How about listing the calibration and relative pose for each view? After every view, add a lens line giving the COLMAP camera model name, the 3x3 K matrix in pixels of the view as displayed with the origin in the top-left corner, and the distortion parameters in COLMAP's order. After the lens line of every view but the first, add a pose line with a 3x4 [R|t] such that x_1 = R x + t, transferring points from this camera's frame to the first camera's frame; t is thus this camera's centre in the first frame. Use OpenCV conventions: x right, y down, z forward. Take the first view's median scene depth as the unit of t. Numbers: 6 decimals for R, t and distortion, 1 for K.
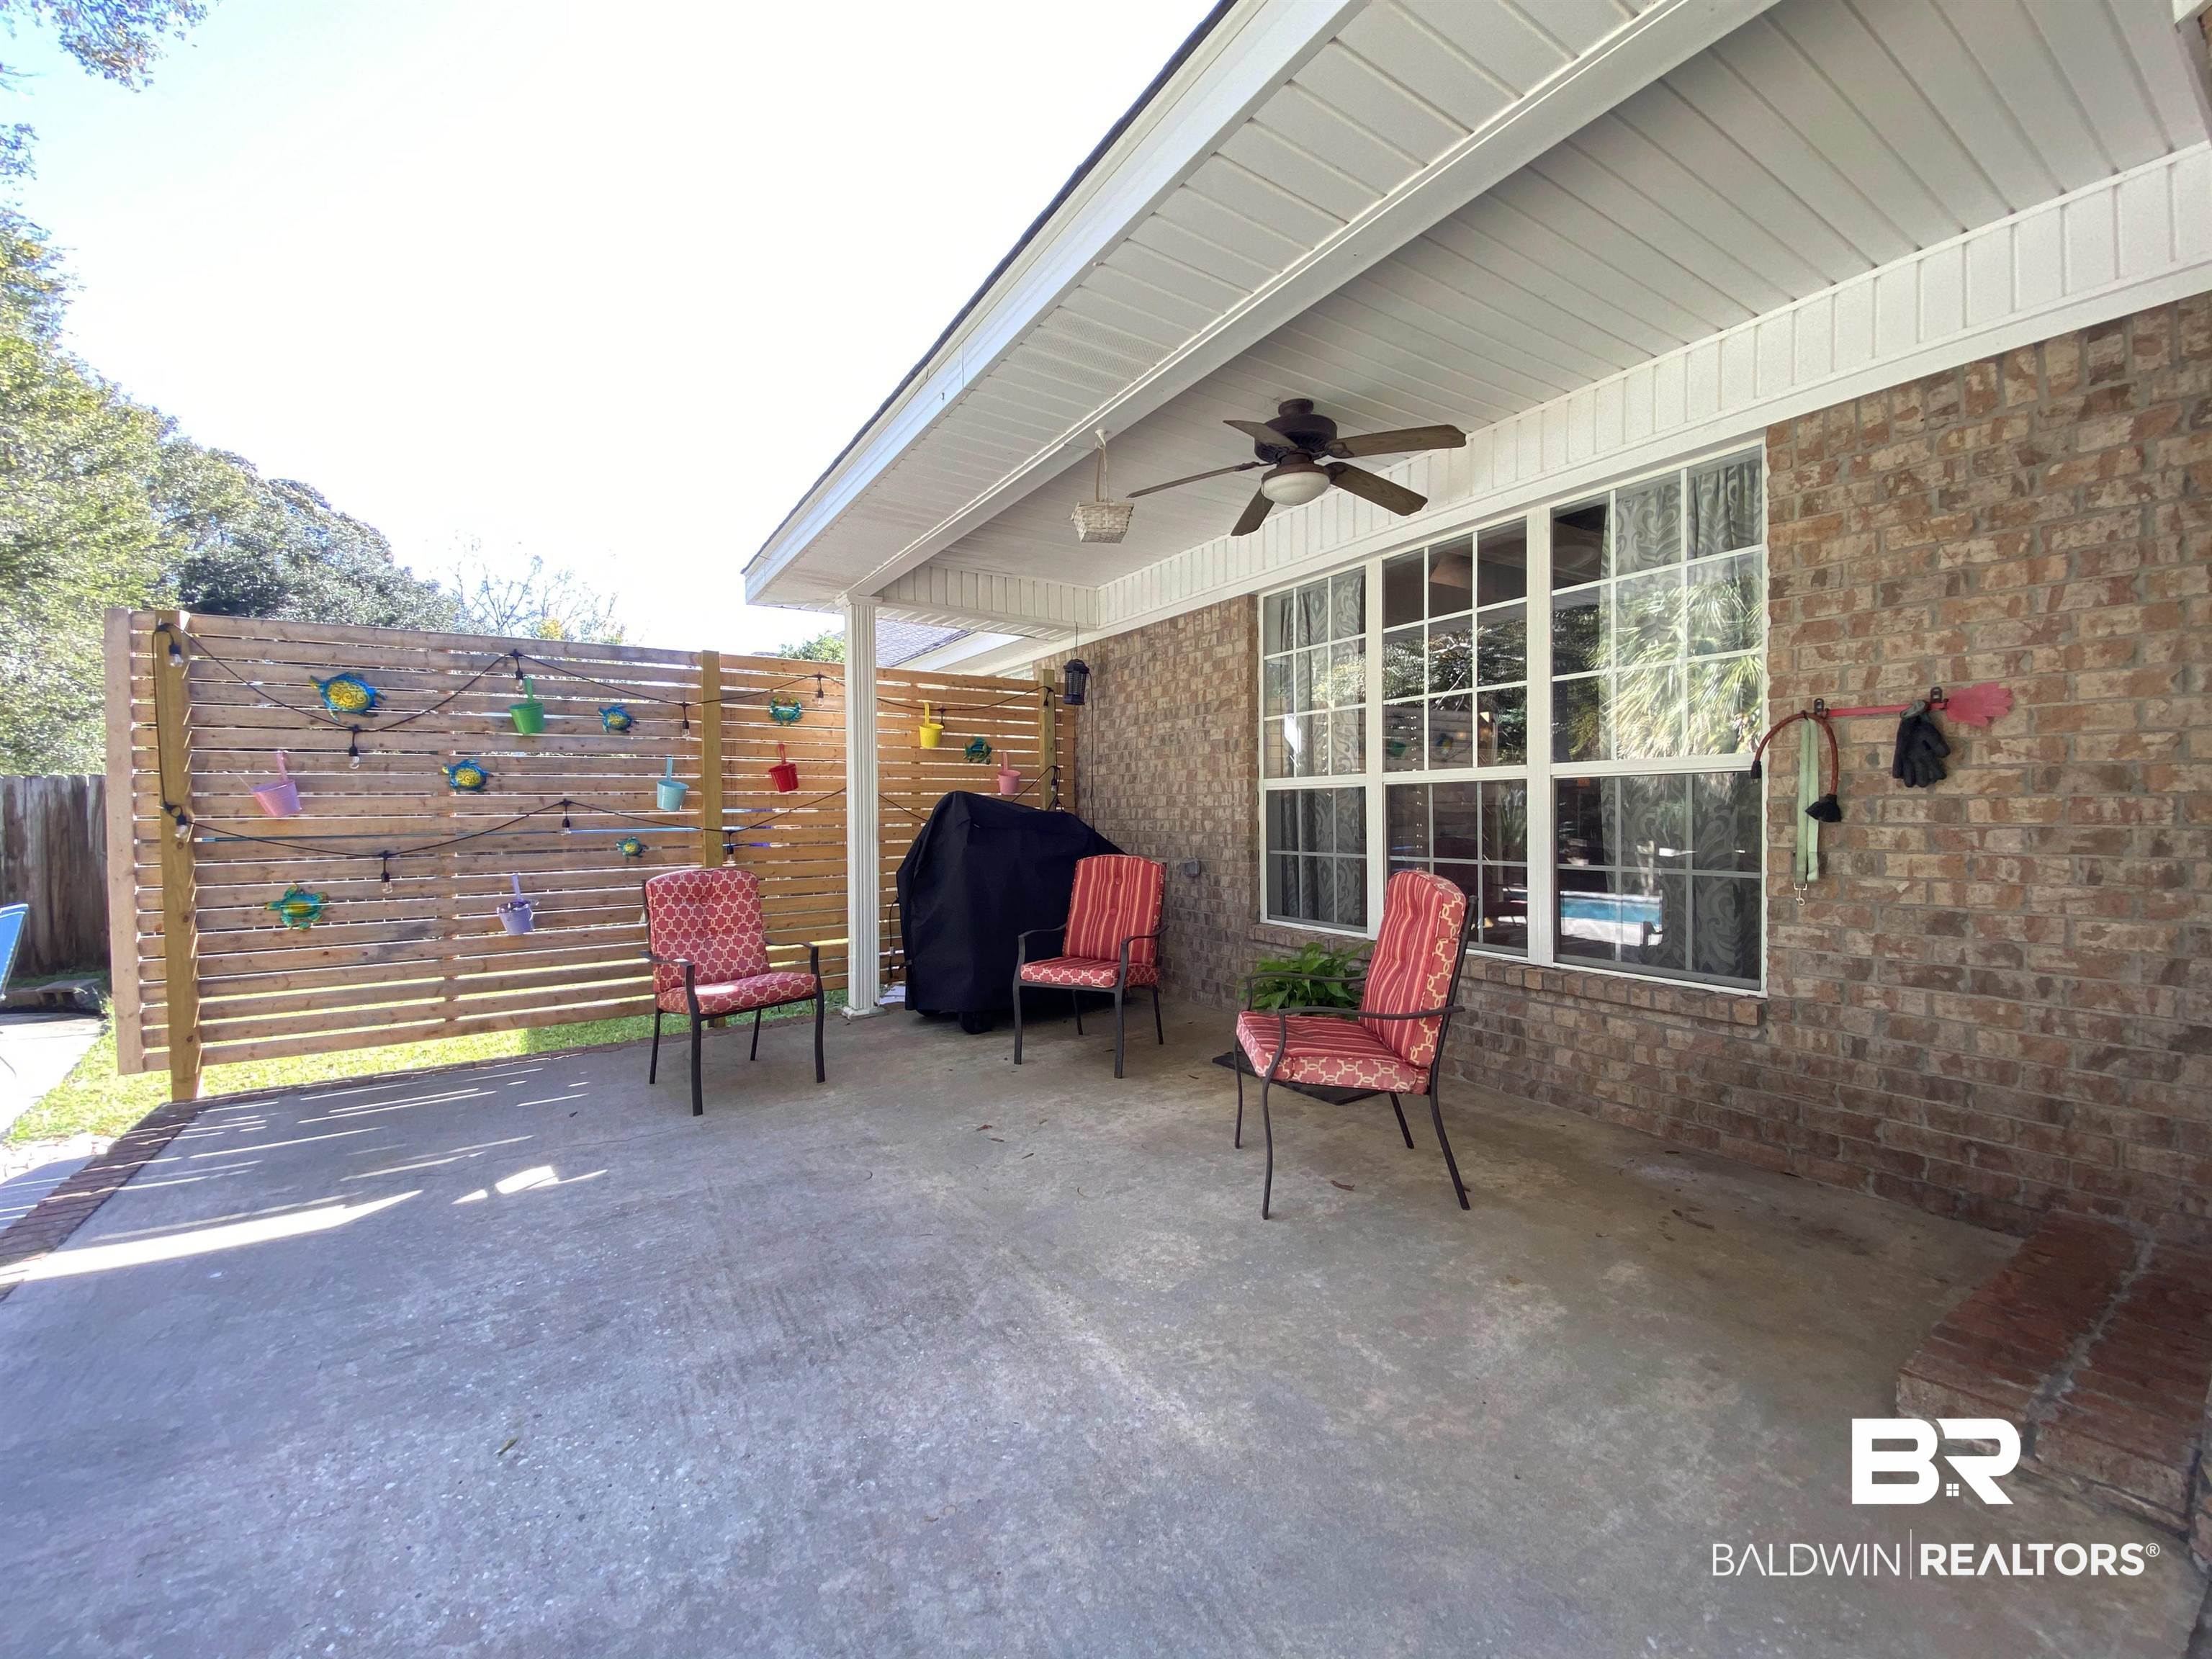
lens RADIAL K [[893.1, 0, 1111.5], [0, 893.1, 815.7], [0, 0, 1]] dist [0.019741, -0.018140]
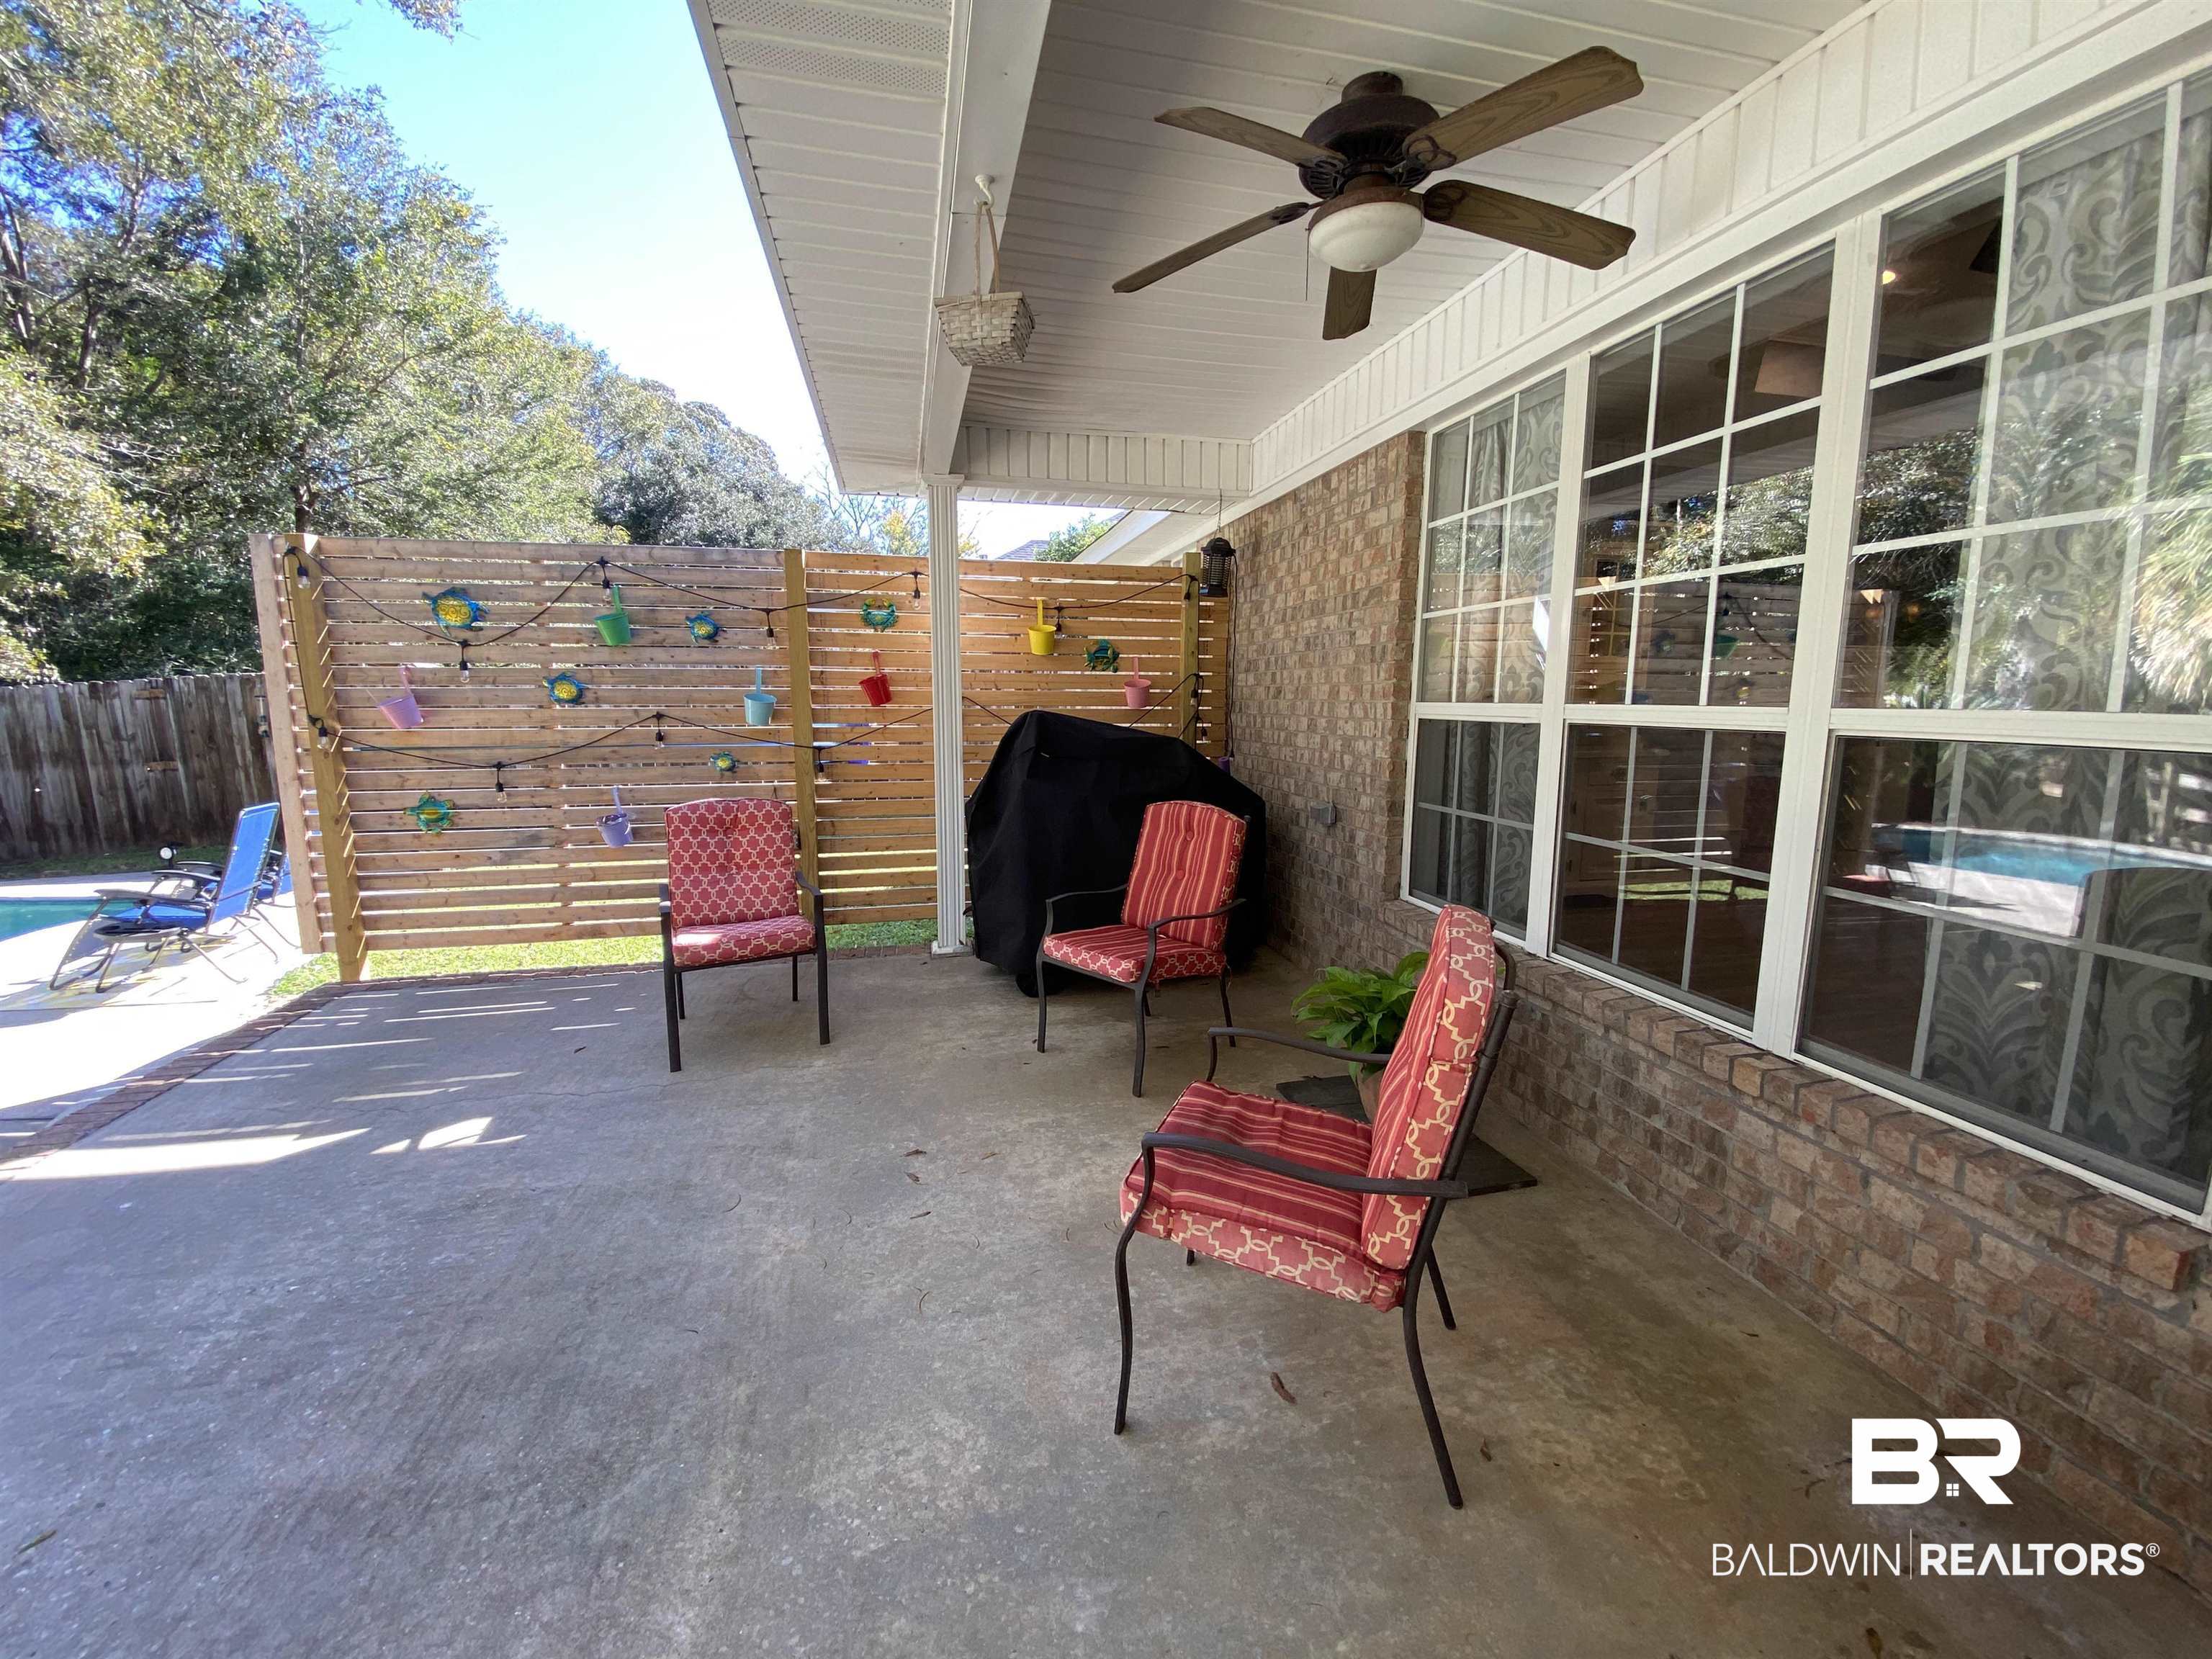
lens RADIAL K [[893.1, 0, 1110.2], [0, 893.1, 821.5], [0, 0, 1]] dist [0.019741, -0.018140]
pose [[0.939287, 0.062399, -0.337412, 0.241116], [-0.015552, 0.990057, 0.139801, -0.055444], [0.342780, -0.126066, 0.930918, 0.296897]]
